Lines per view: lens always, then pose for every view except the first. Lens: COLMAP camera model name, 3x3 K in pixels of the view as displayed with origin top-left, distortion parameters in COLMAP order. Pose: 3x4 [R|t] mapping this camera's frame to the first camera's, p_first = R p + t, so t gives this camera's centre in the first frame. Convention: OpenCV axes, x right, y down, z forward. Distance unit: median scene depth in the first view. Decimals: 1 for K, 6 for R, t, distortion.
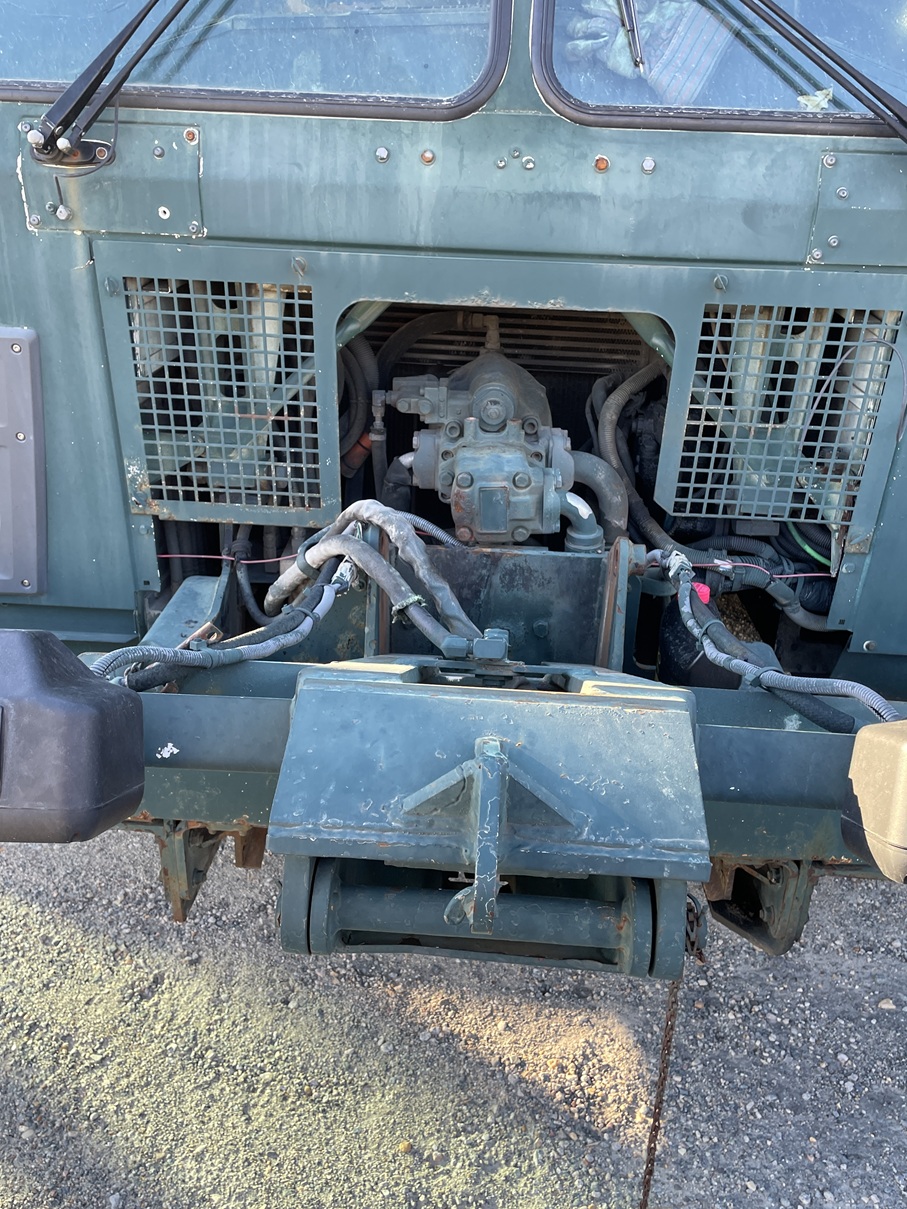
lens RADIAL K [[1545.1, 0, 458.4], [0, 1545.1, 609.4], [0, 0, 1]] dist [0.065159, 0.000000]
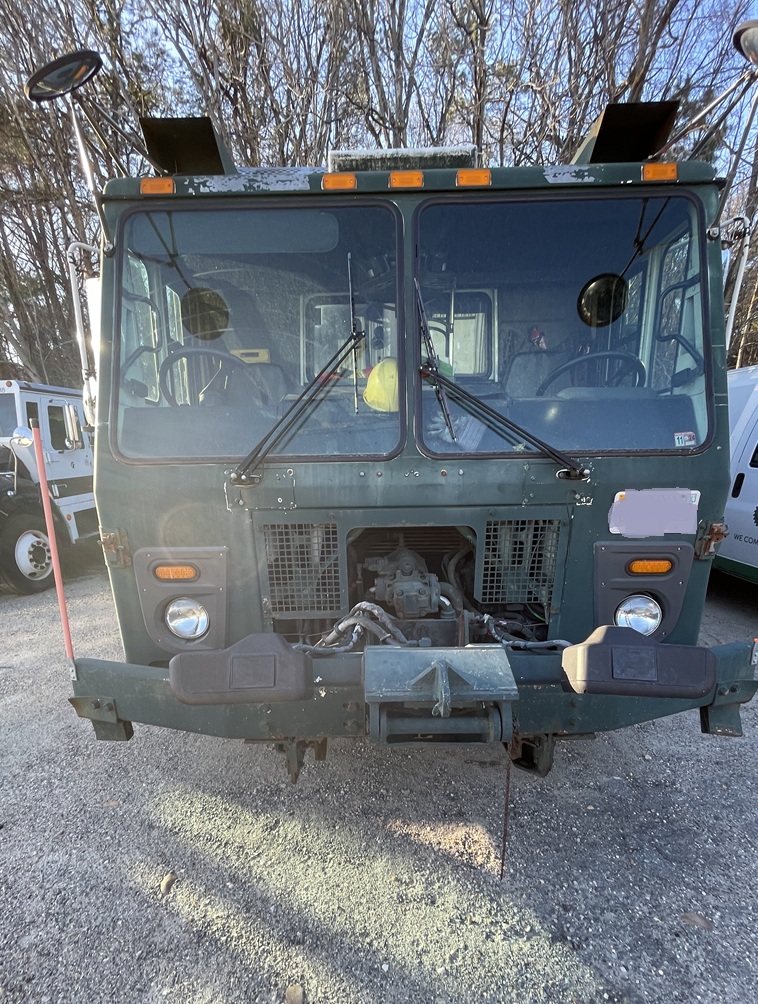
lens RADIAL K [[699.5, 0, 372.7], [0, 699.5, 499.9], [0, 0, 1]] dist [0.014414, -0.009168]
pose [[0.998387, -0.055196, 0.013283, -0.047863], [0.056765, 0.966960, -0.248526, 0.052833], [0.000874, 0.248879, 0.968534, -0.163750]]
